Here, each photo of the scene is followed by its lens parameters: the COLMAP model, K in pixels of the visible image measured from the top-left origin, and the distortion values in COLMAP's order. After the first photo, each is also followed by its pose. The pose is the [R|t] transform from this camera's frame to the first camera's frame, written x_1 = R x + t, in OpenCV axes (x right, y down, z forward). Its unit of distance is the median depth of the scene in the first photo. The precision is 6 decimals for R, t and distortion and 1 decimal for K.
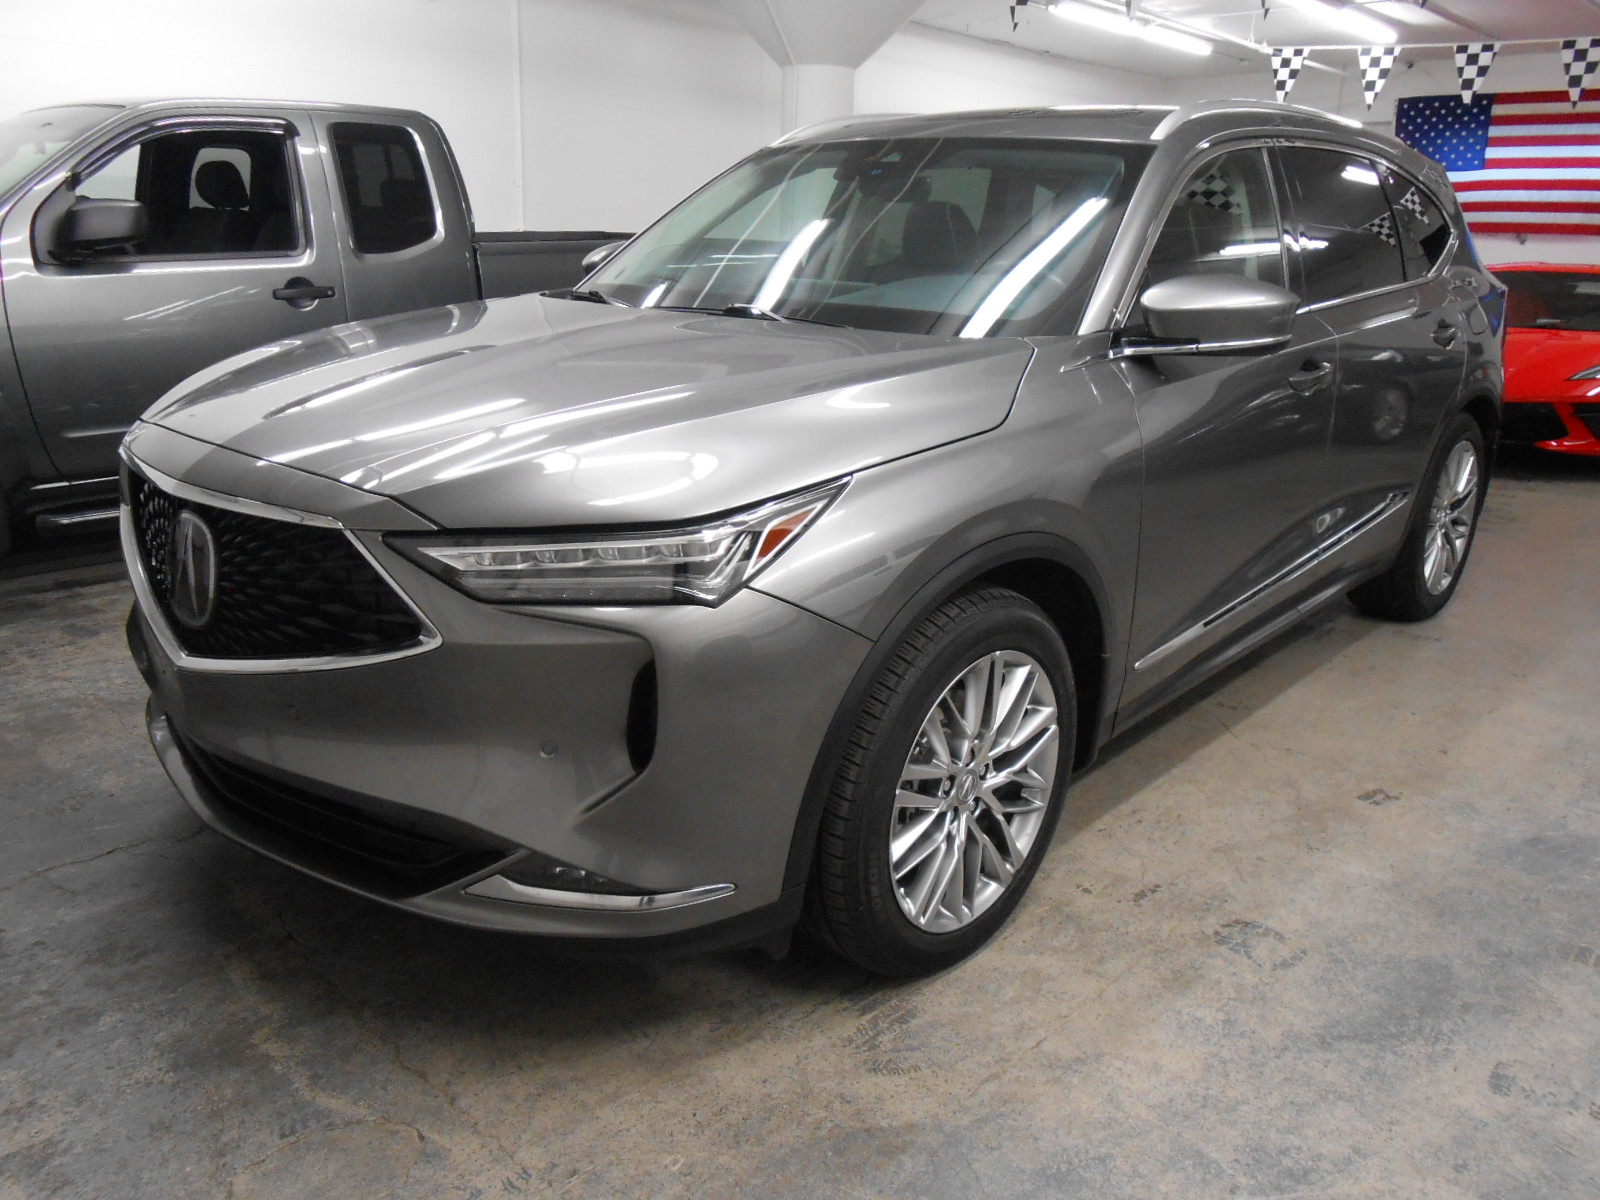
lens RADIAL K [[1218.8, 0, 801.3], [0, 1218.8, 601.1], [0, 0, 1]] dist [-0.010952, 0.016600]
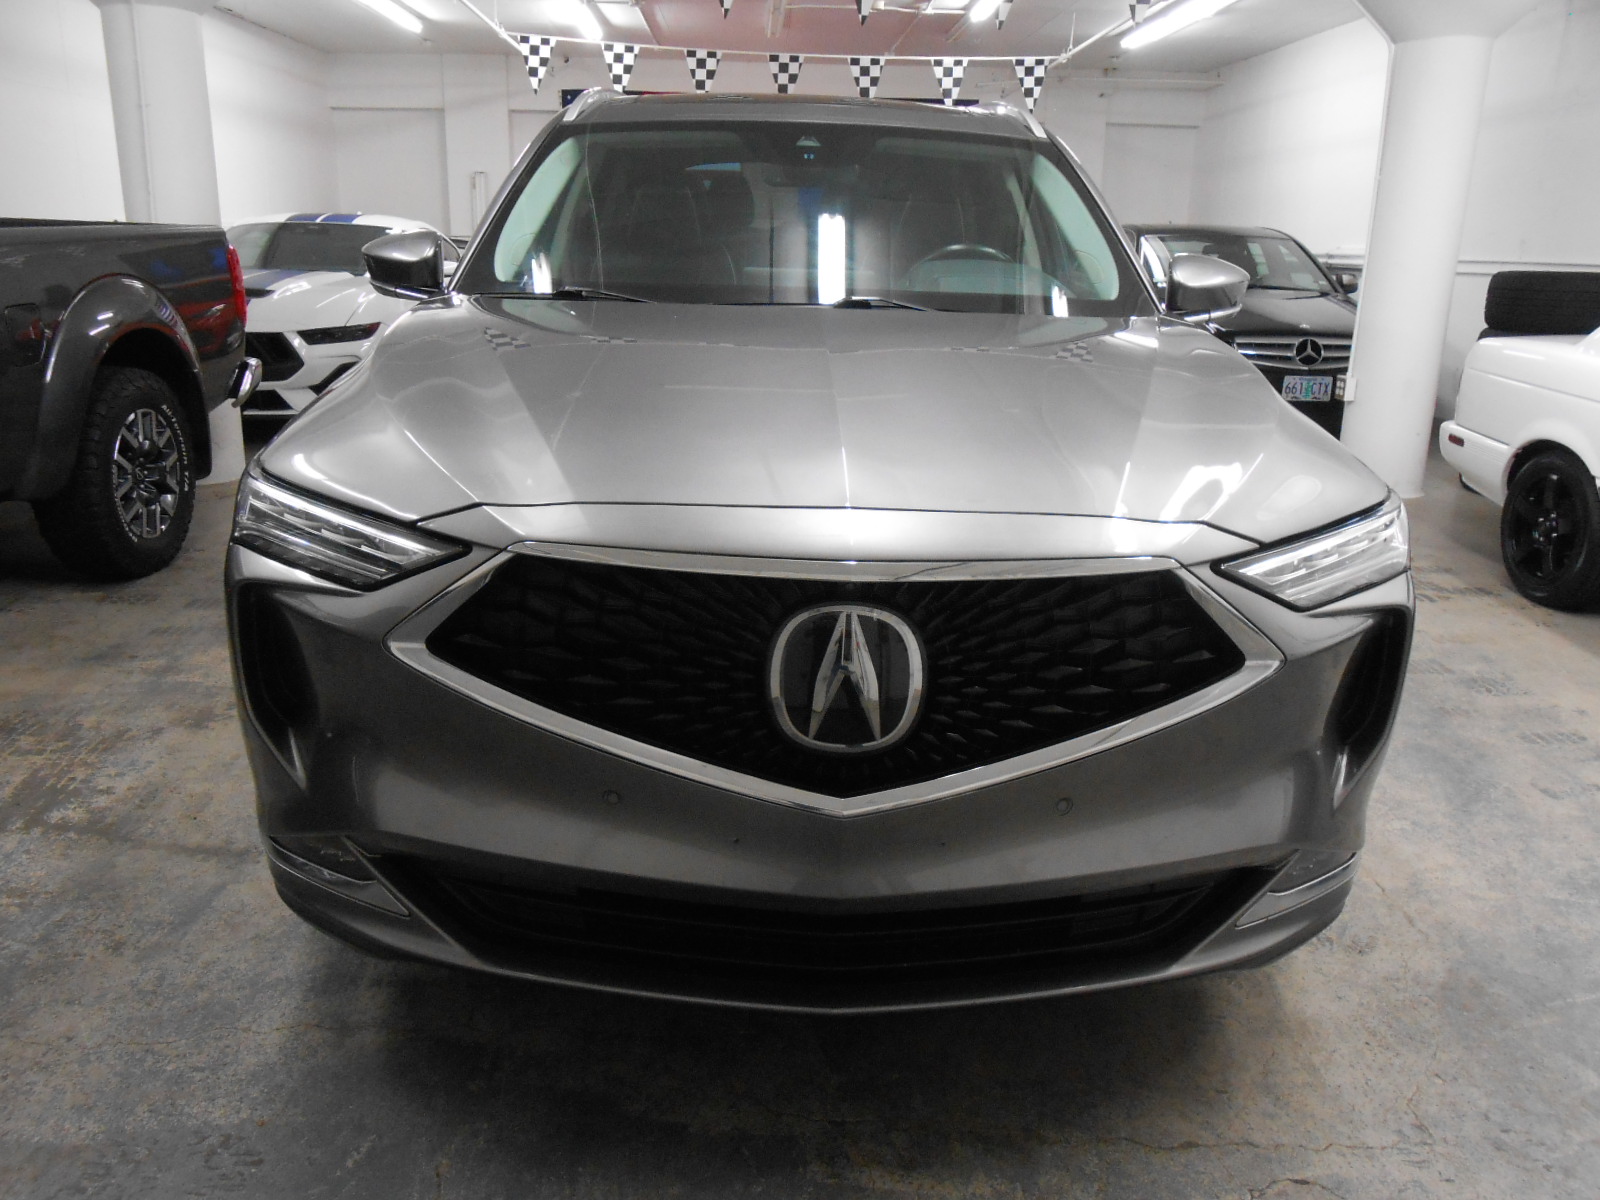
lens RADIAL K [[1218.8, 0, 800.3], [0, 1218.8, 597.4], [0, 0, 1]] dist [-0.010952, 0.016600]
pose [[0.728407, -0.204017, 0.654064, -1.016443], [0.195613, 0.976828, 0.086846, -0.146652], [-0.656626, 0.064684, 0.751437, 0.466892]]
